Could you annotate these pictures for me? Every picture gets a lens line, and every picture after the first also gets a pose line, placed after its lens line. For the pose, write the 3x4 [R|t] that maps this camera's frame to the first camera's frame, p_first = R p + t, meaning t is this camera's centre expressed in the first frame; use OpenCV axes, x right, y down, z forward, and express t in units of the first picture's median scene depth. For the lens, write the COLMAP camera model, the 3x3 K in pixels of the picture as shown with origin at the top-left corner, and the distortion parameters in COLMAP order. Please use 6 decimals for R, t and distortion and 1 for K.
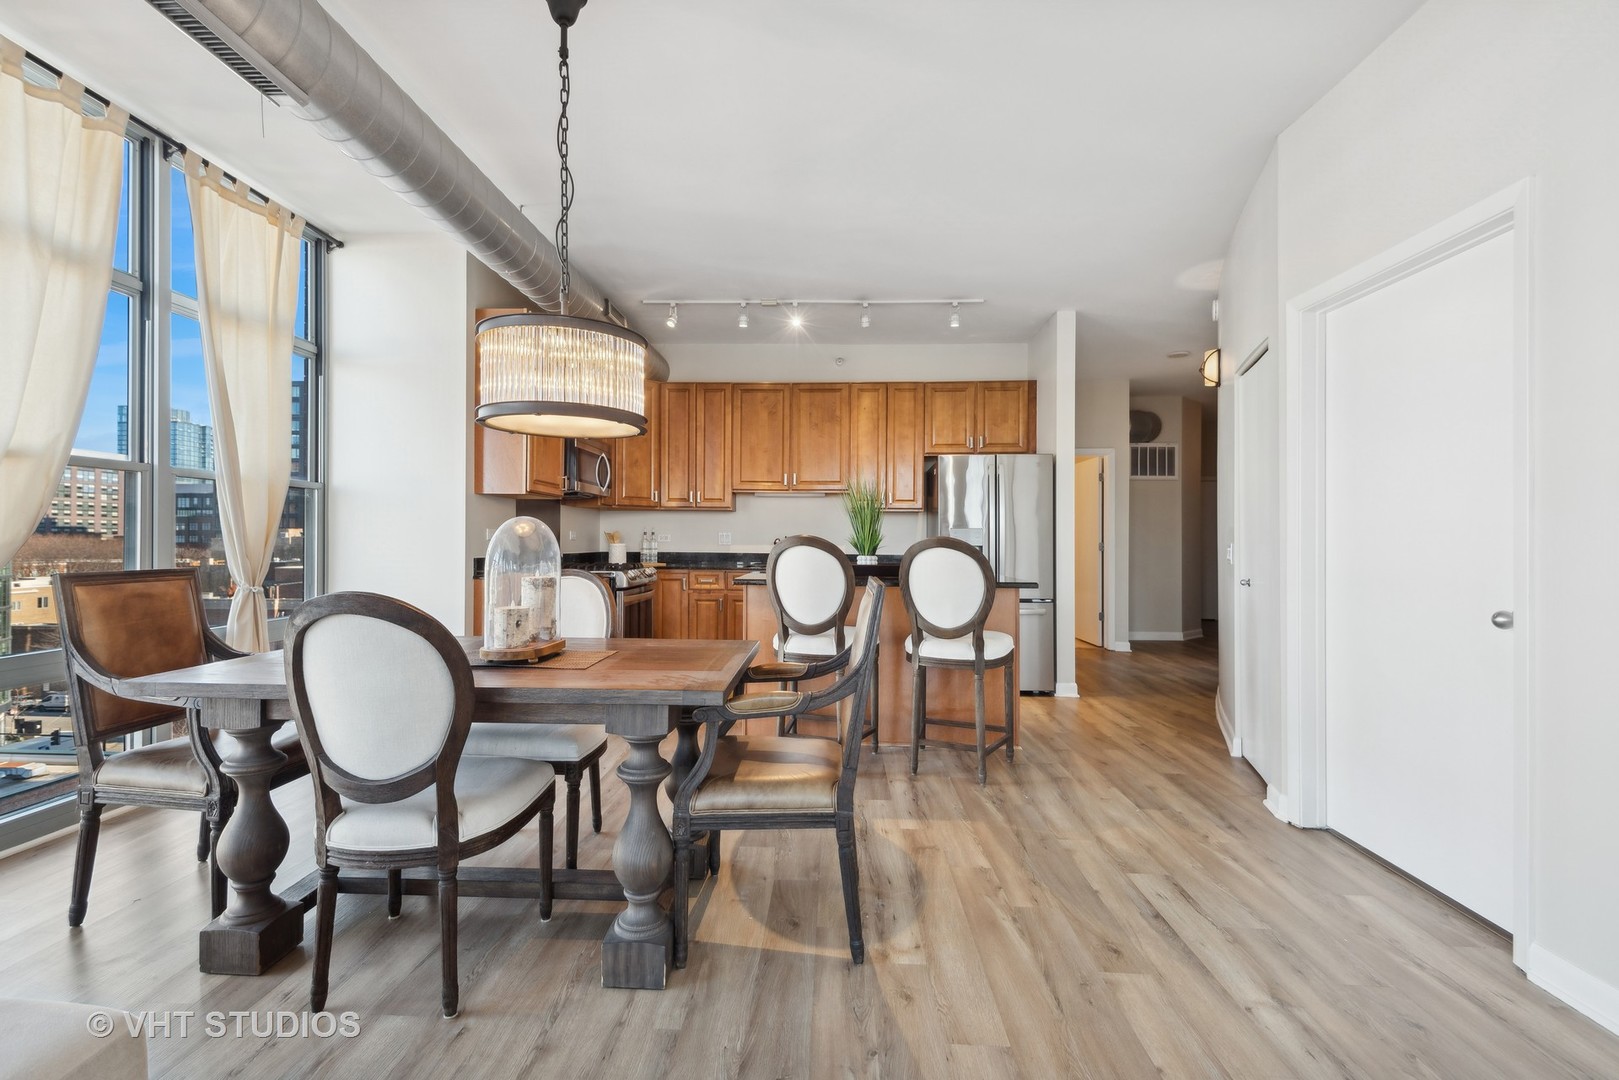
lens RADIAL K [[729.6, 0, 796.1], [0, 729.6, 533.6], [0, 0, 1]] dist [0.024451, -0.009163]
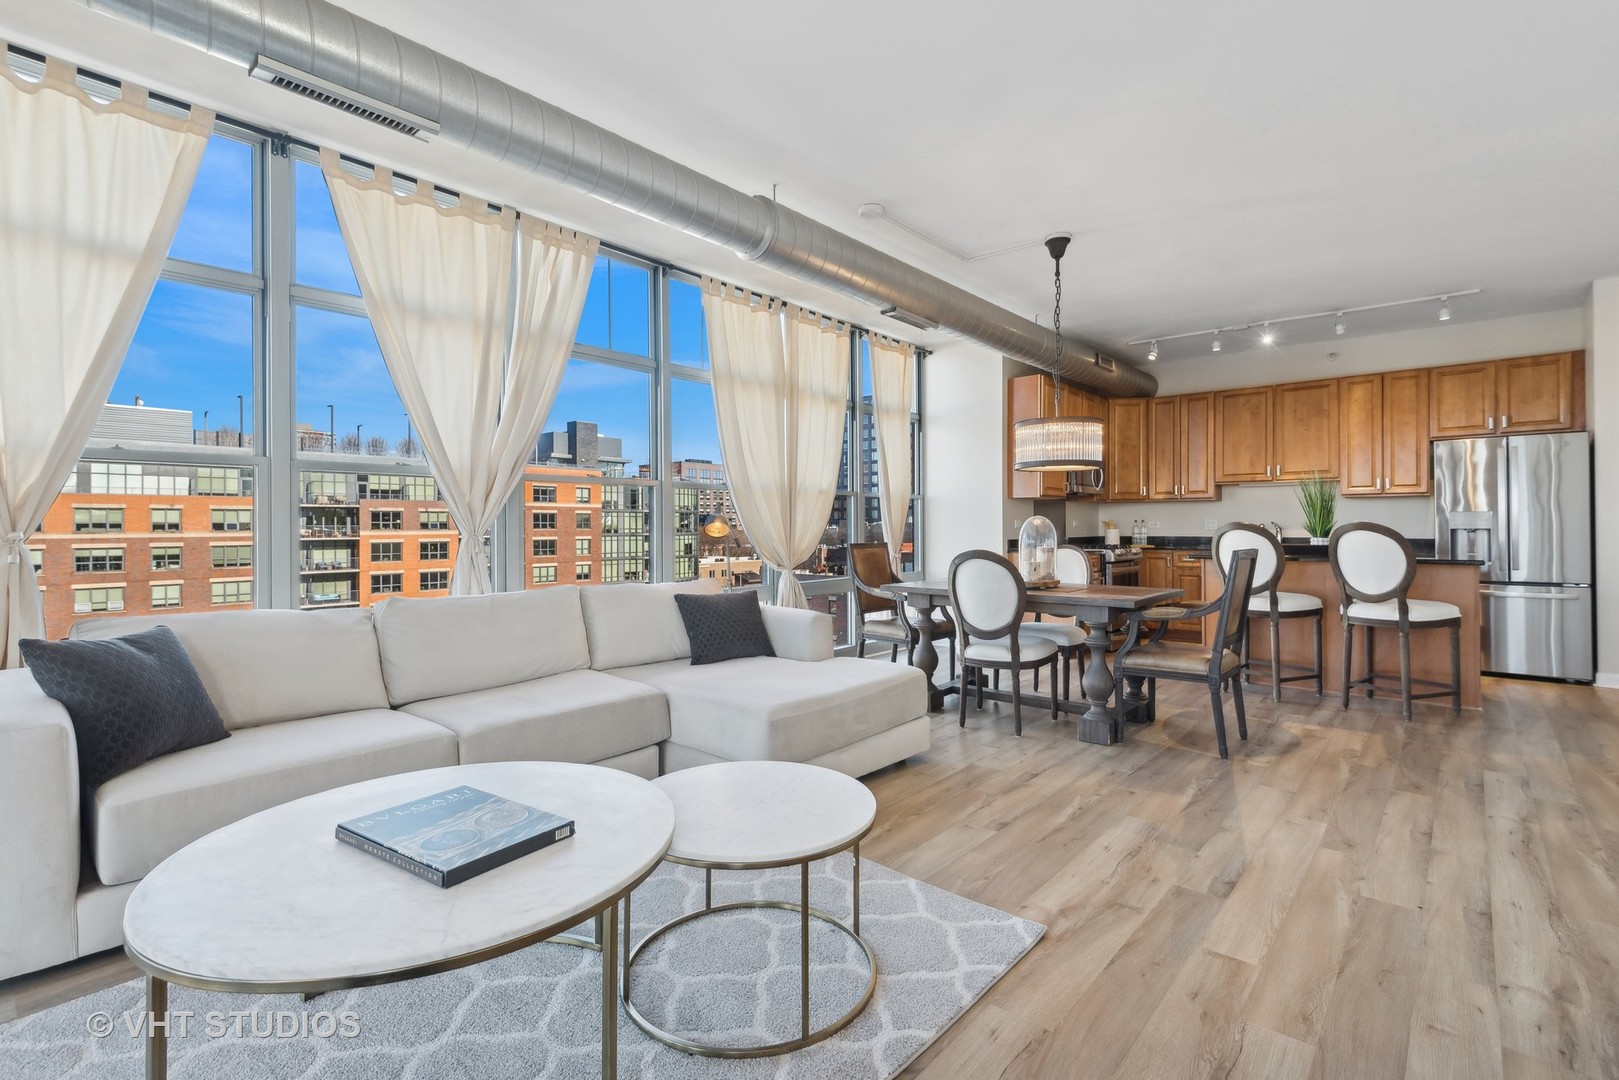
lens RADIAL K [[744.7, 0, 800.1], [0, 744.7, 526.2], [0, 0, 1]] dist [0.036228, -0.014974]
pose [[0.783492, -0.010582, -0.621312, 0.172502], [0.015303, 0.999880, 0.002268, -0.003982], [0.621213, -0.011285, 0.783560, -0.443827]]
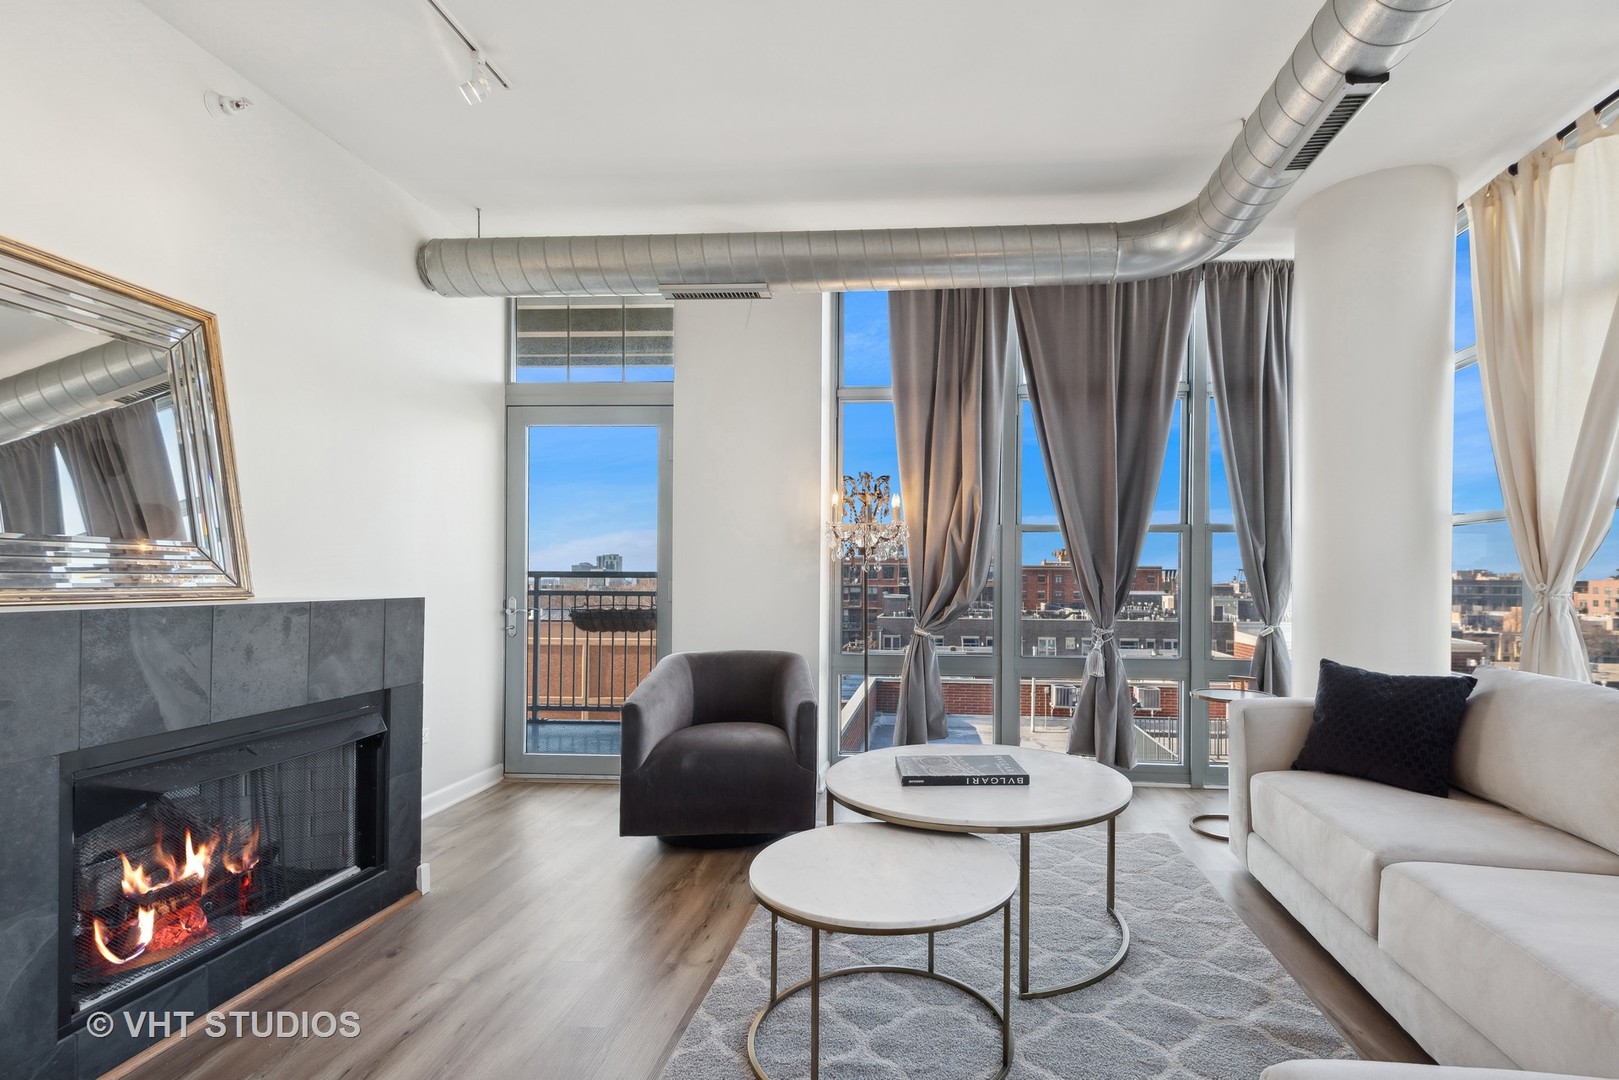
lens RADIAL K [[785.4, 0, 901.8], [0, 785.4, 581.5], [0, 0, 1]] dist [0.040118, -0.022050]
pose [[-0.999866, -0.016176, -0.002372, -0.103125], [-0.016162, 0.999851, -0.006039, 0.001568], [0.002469, -0.006000, -0.999979, 0.249055]]
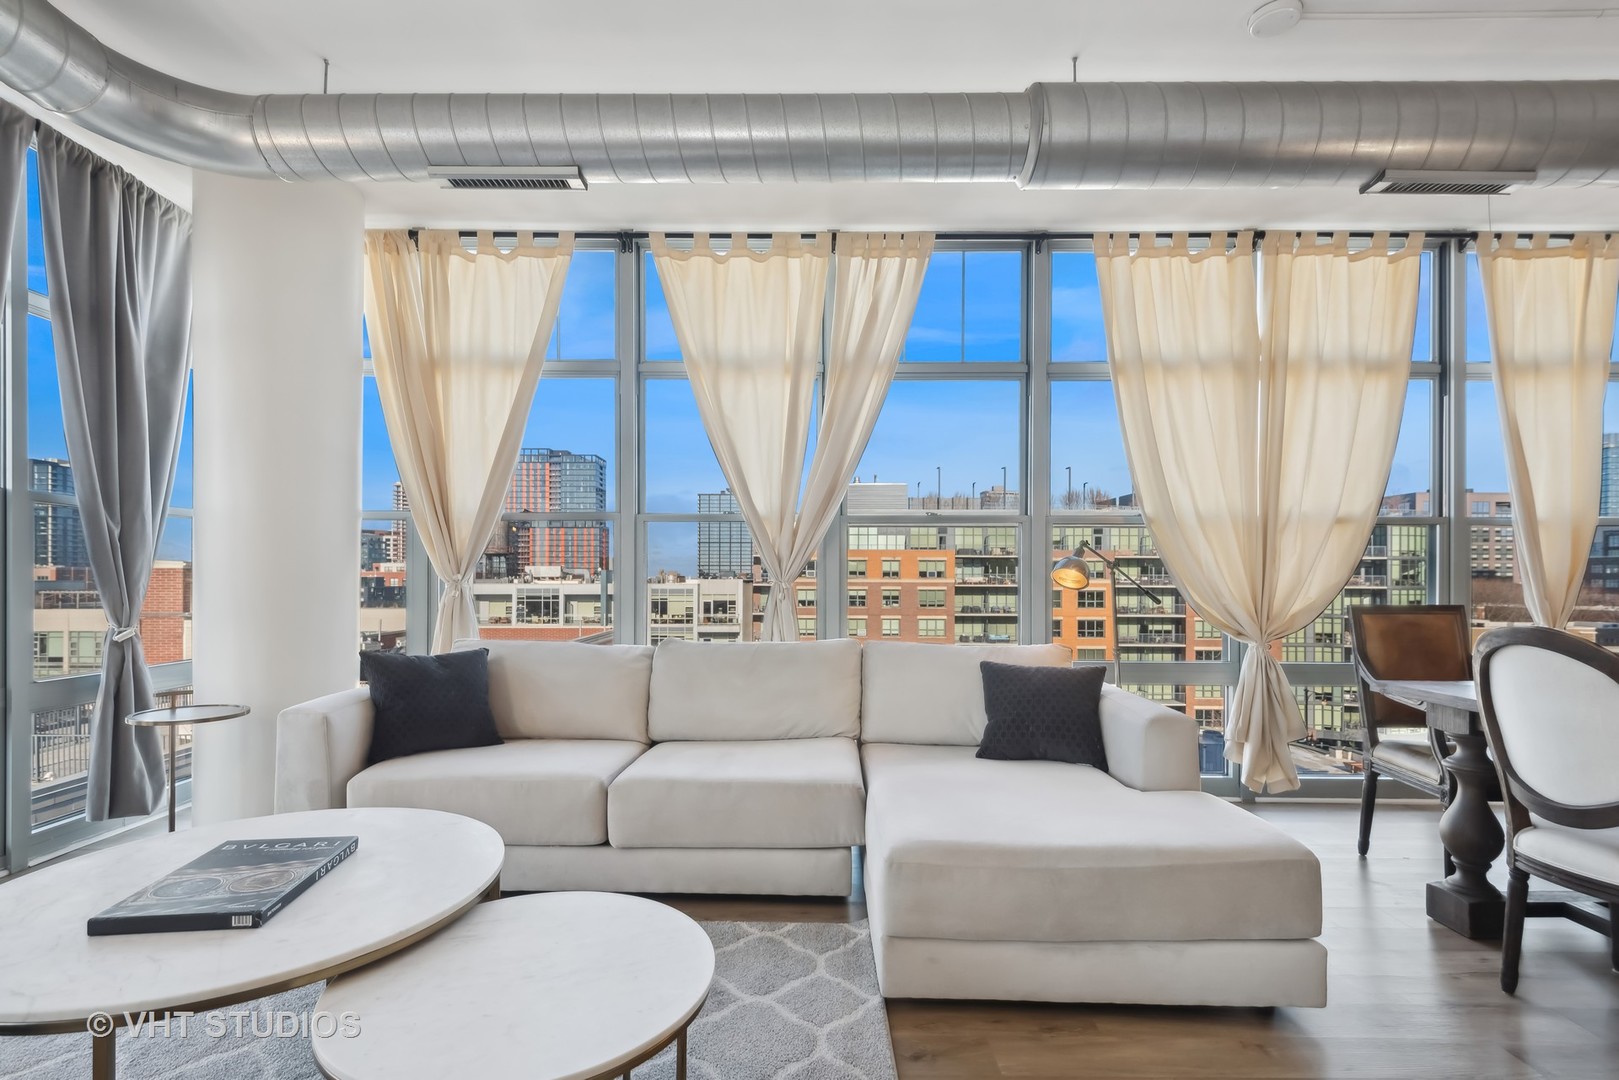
lens RADIAL K [[754.6, 0, 785.7], [0, 754.6, 581.7], [0, 0, 1]] dist [0.009657, -0.001540]
pose [[0.048033, 0.001036, -0.998845, 0.182889], [0.005174, 0.999986, 0.001286, 0.000996], [0.998832, -0.005230, 0.048027, -0.070893]]
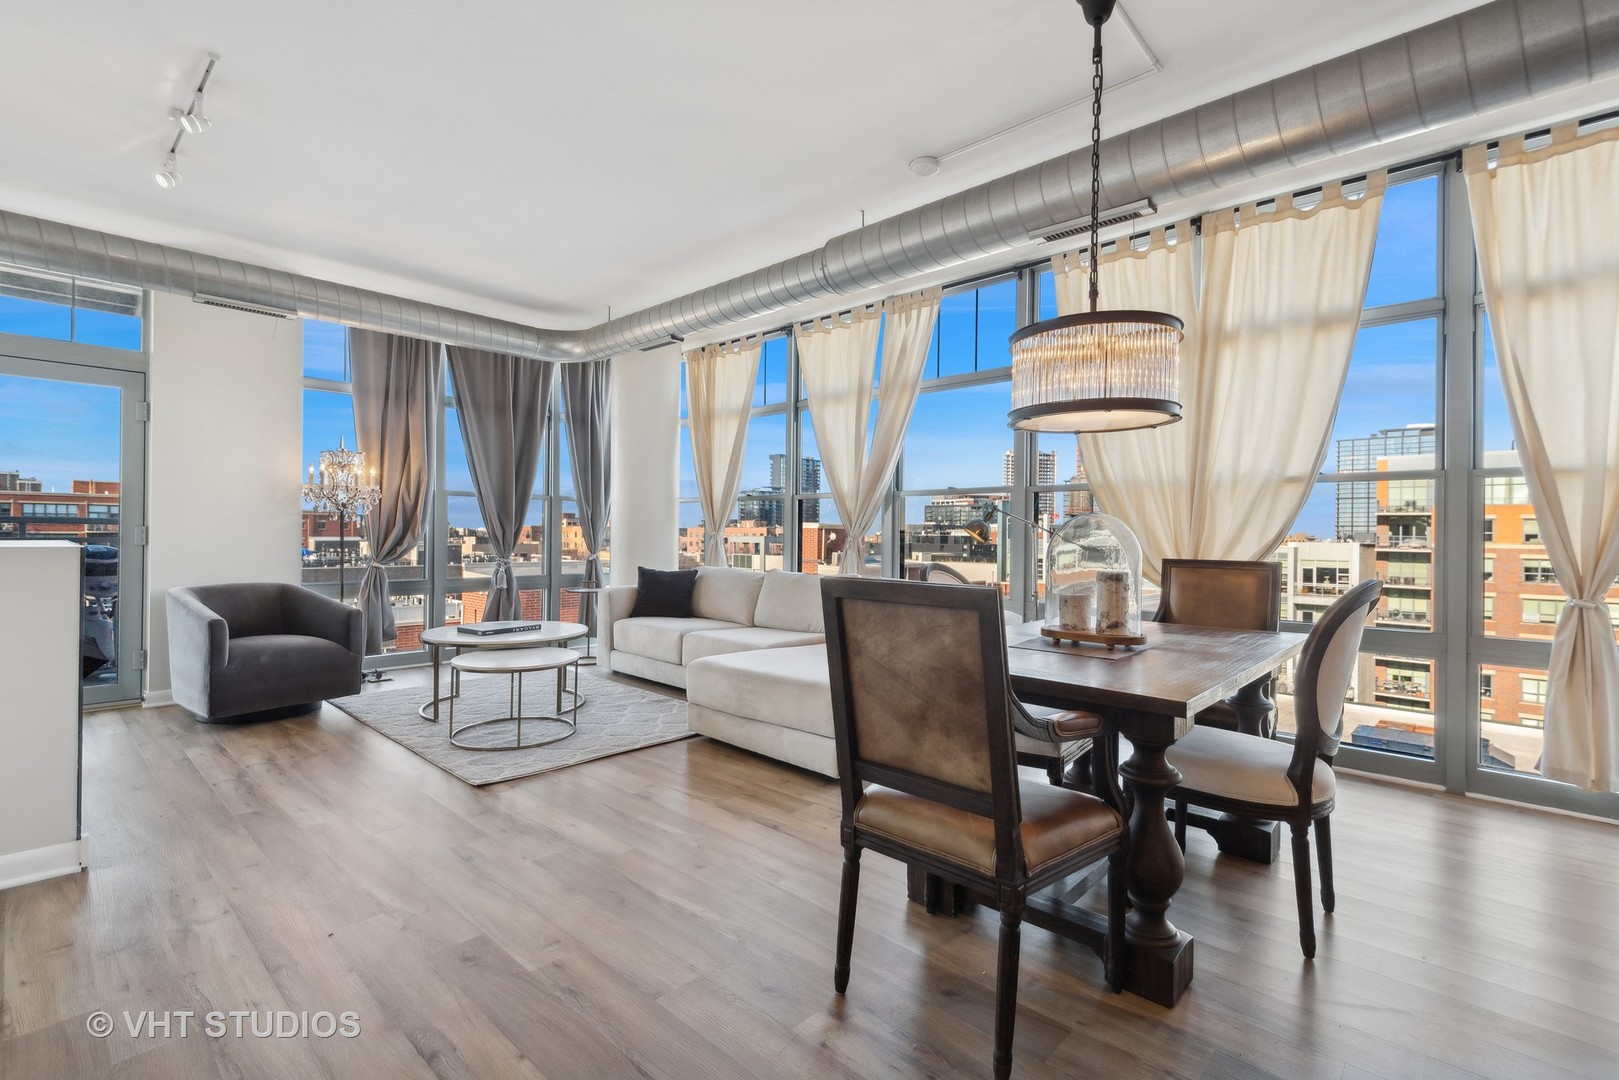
lens RADIAL K [[729.6, 0, 796.1], [0, 729.6, 533.6], [0, 0, 1]] dist [0.024451, -0.009163]
pose [[-0.650316, -0.012589, -0.759559, 0.331458], [-0.009202, 0.999920, -0.008693, 0.008029], [0.759608, 0.001336, -0.650380, 0.628667]]
